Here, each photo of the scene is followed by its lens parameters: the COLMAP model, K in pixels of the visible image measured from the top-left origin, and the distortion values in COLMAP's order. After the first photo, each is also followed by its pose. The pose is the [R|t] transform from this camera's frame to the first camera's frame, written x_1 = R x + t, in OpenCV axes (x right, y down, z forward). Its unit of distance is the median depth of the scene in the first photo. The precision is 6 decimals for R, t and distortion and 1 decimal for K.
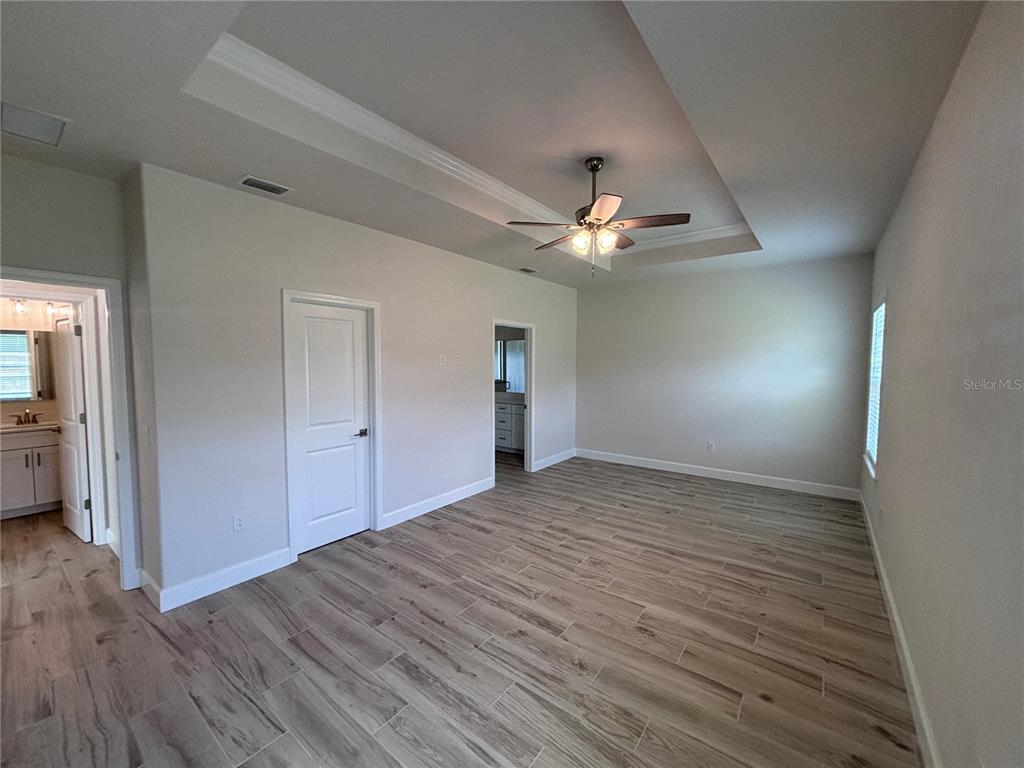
lens RADIAL K [[412.2, 0, 510.3], [0, 412.2, 385.2], [0, 0, 1]] dist [0.001560, 0.000213]
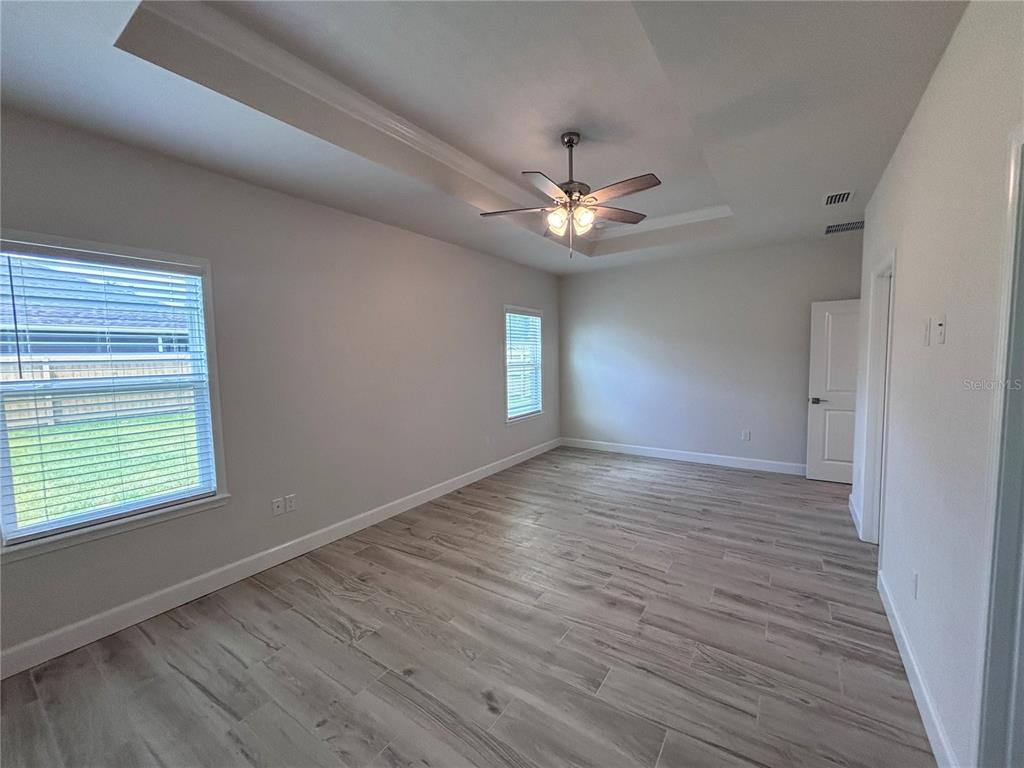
lens RADIAL K [[412.2, 0, 509.3], [0, 412.2, 386.2], [0, 0, 1]] dist [0.001560, 0.000213]
pose [[-0.998785, 0.021430, -0.044377, 0.348921], [0.015199, 0.990556, 0.136261, -0.089057], [0.046878, 0.135421, -0.989679, 1.755562]]
